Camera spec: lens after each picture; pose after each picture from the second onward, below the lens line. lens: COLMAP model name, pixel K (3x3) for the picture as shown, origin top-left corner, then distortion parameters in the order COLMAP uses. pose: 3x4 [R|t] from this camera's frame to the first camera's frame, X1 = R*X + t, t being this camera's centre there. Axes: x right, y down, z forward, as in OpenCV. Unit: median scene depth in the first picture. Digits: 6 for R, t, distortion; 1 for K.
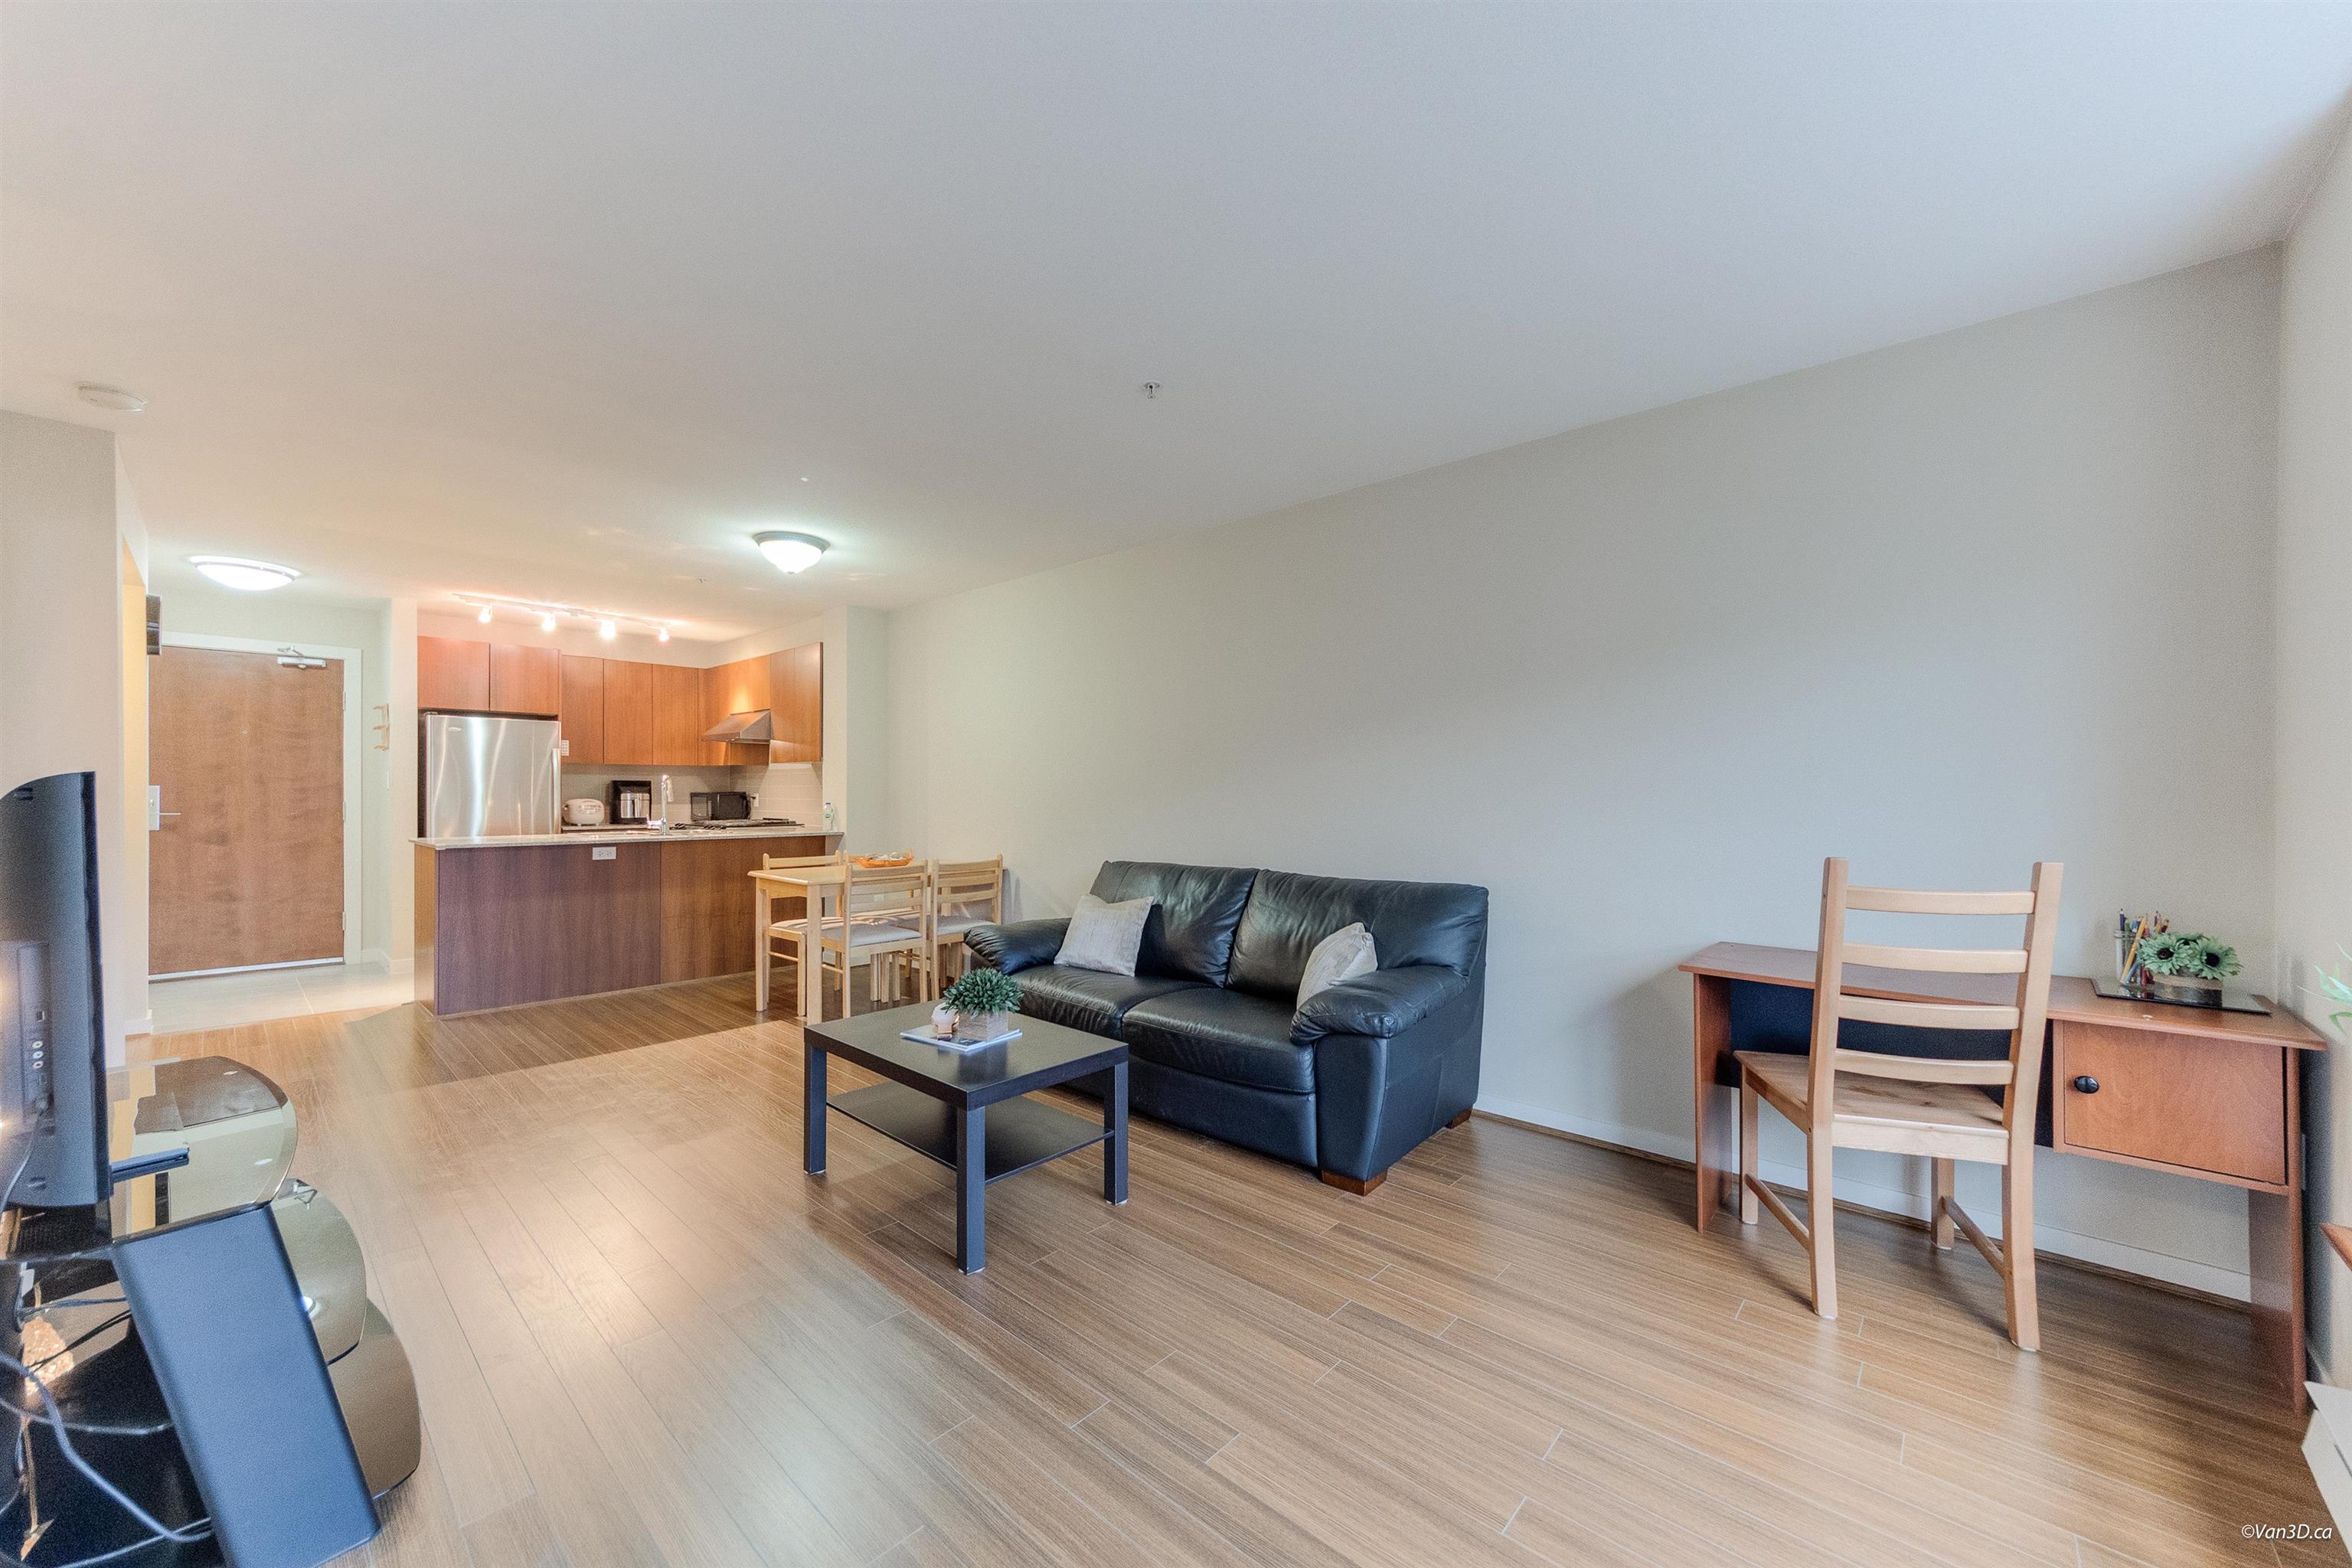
lens RADIAL K [[886.6, 0, 1178.1], [0, 886.6, 785.2], [0, 0, 1]] dist [0.000044, 0.000678]
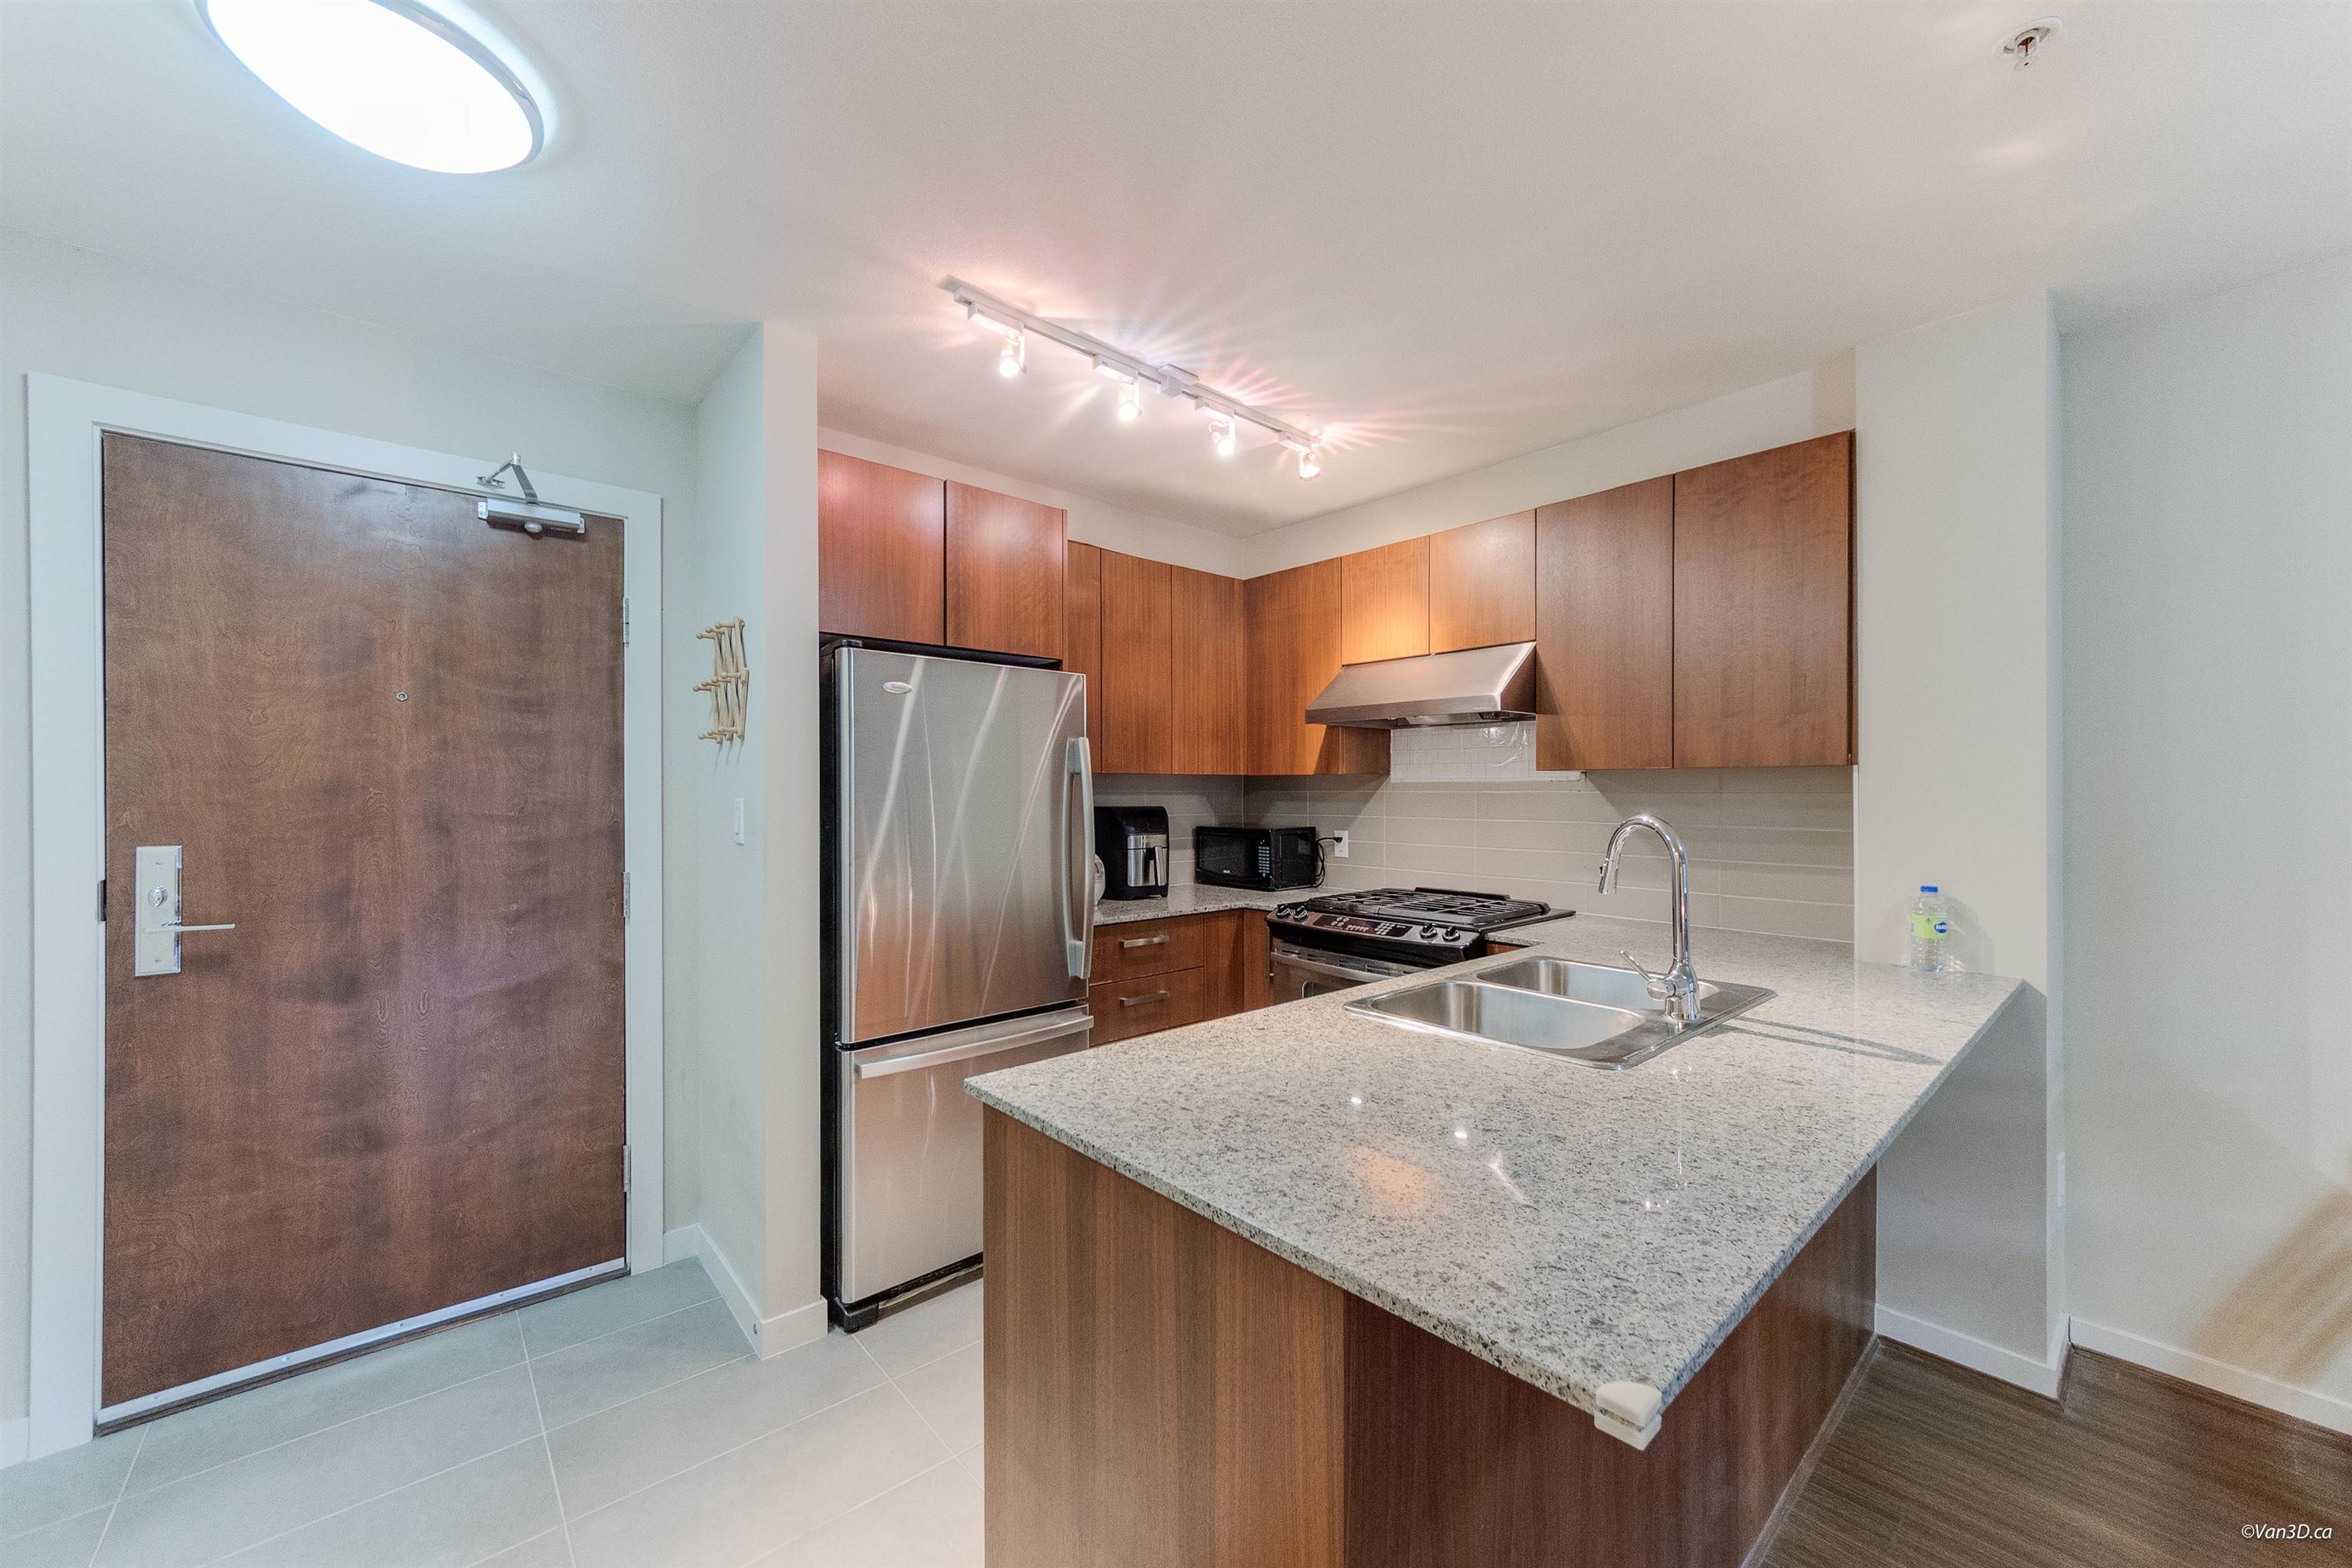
lens RADIAL K [[886.6, 0, 1170.0], [0, 886.6, 789.0], [0, 0, 1]] dist [0.000044, 0.000678]
pose [[0.993306, 0.001560, -0.115505, -0.650347], [-0.000749, 0.999975, 0.007060, -0.021949], [0.115513, -0.006927, 0.993282, 0.630684]]
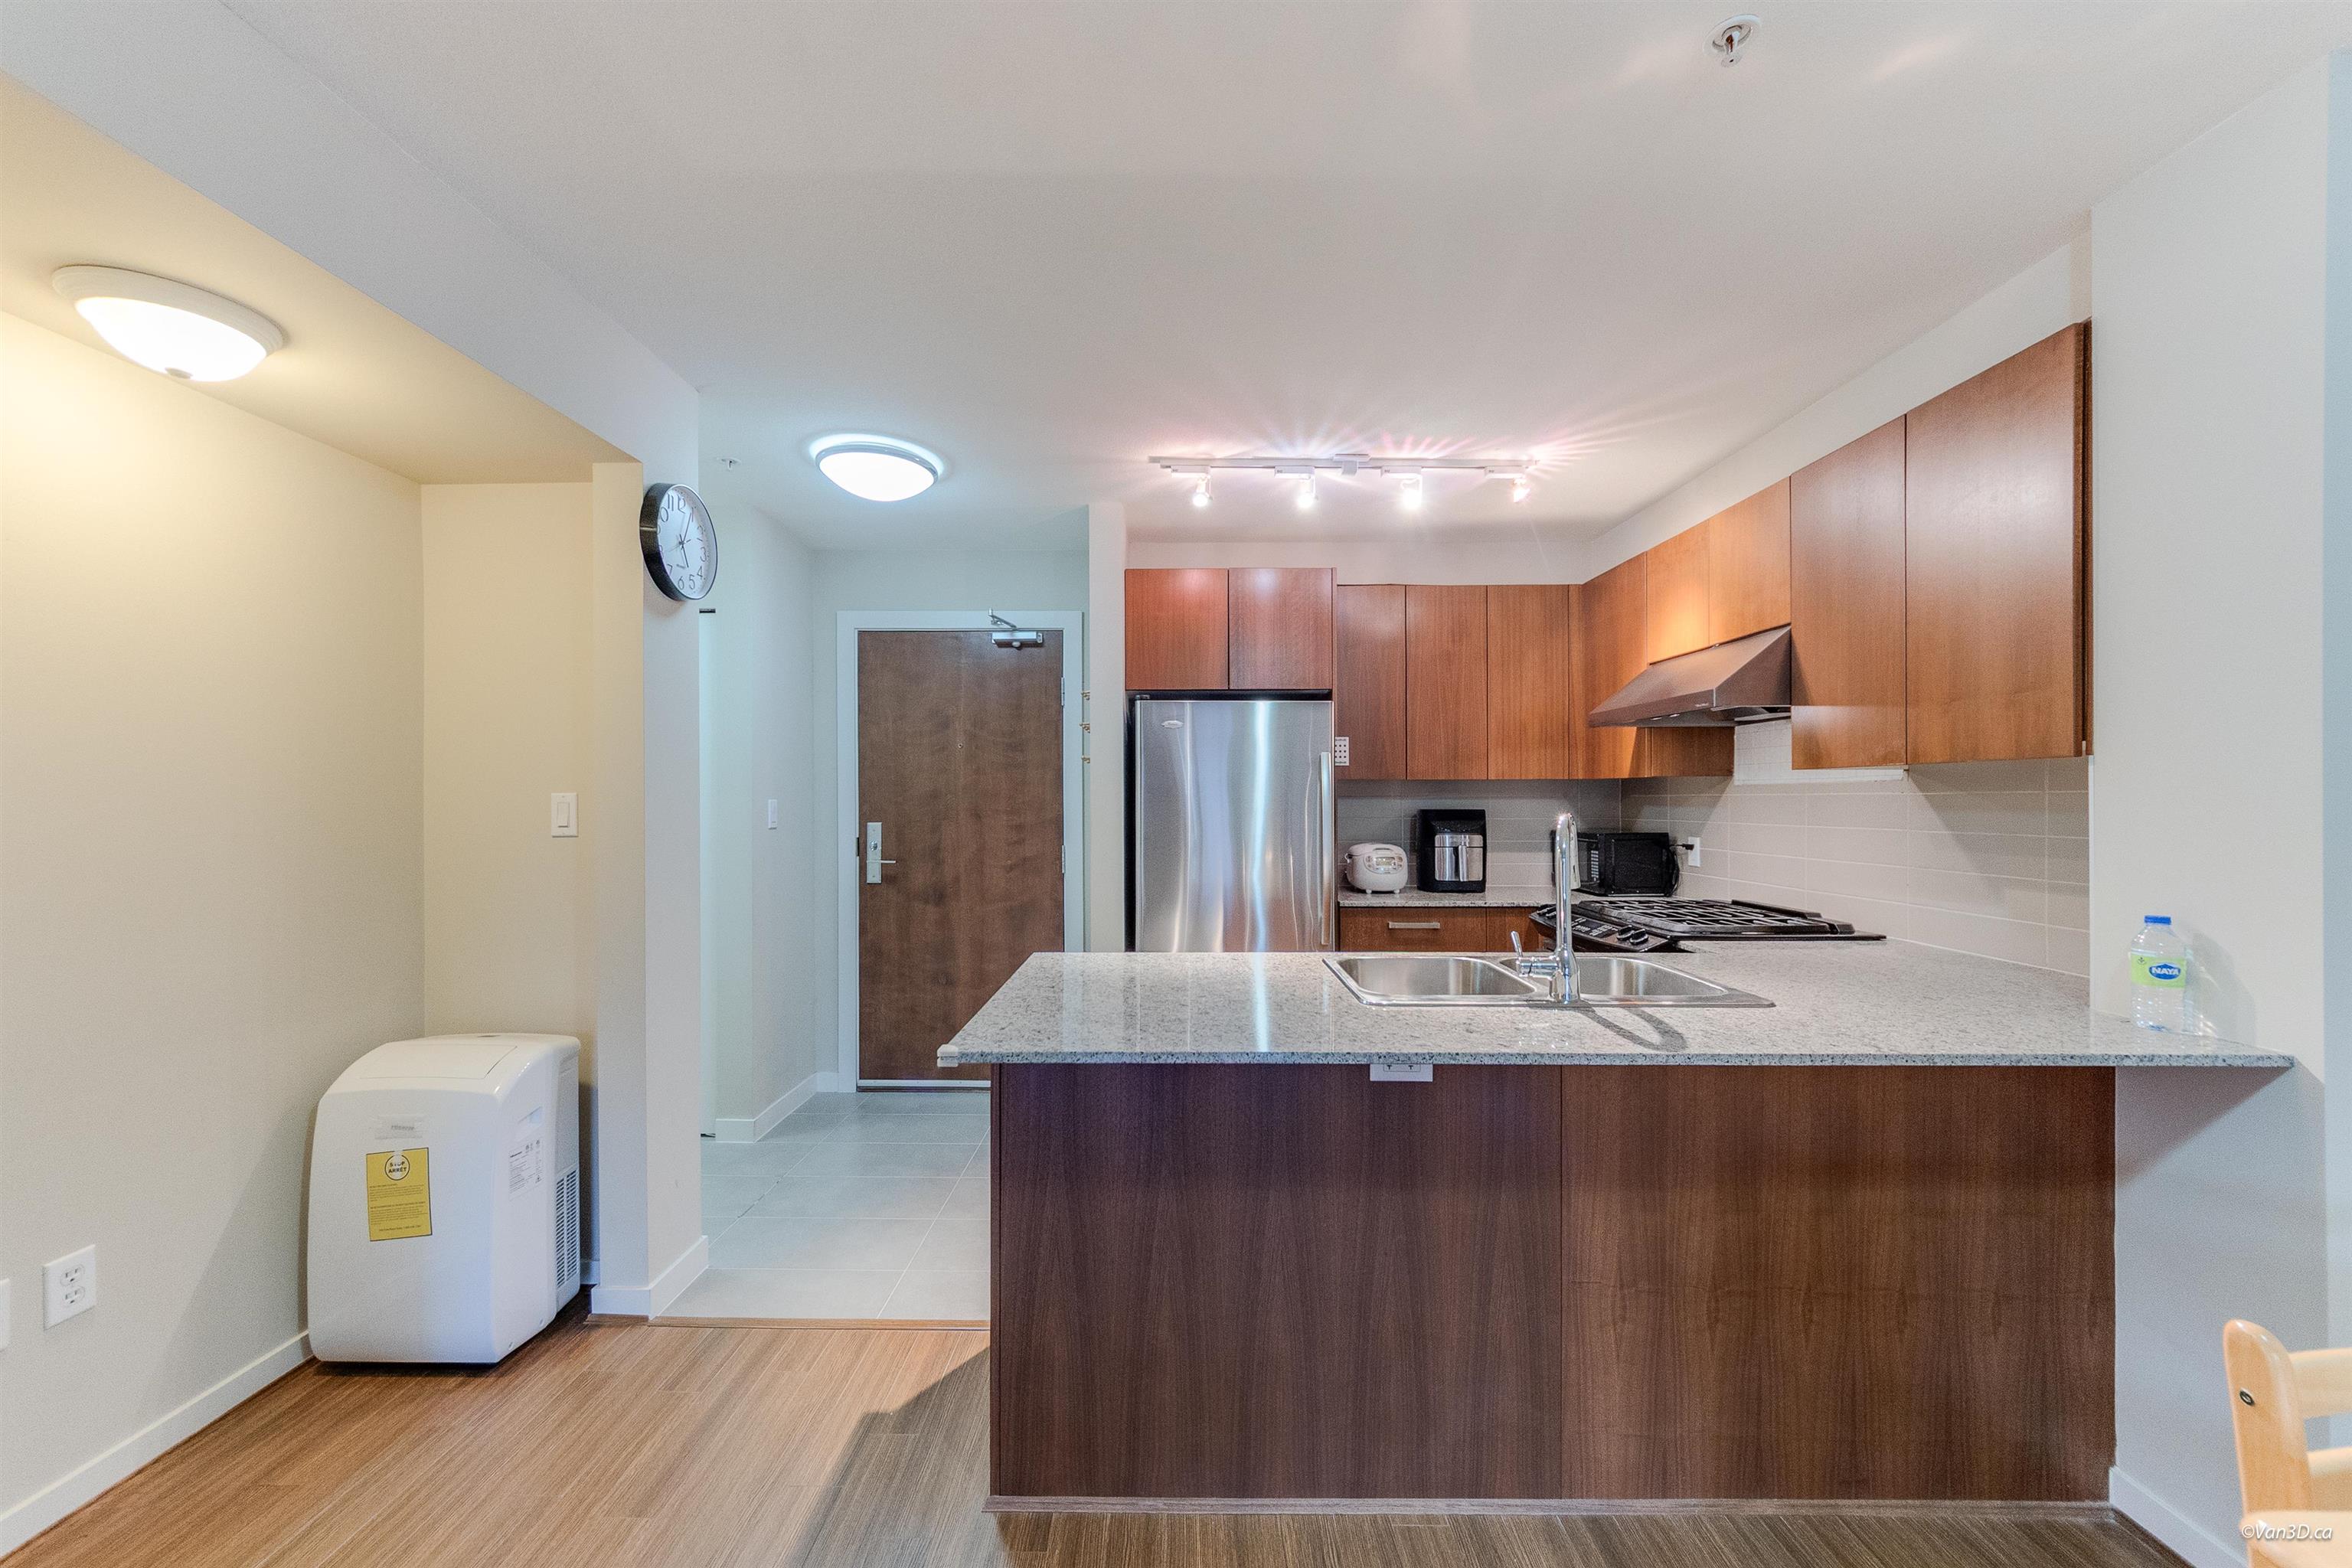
lens RADIAL K [[886.6, 0, 1171.5], [0, 886.6, 799.8], [0, 0, 1]] dist [0.000044, 0.000678]
pose [[0.668215, 0.000946, -0.743968, -0.399056], [0.007226, 0.999944, 0.007762, -0.019686], [0.743933, -0.010563, 0.668170, 0.622567]]
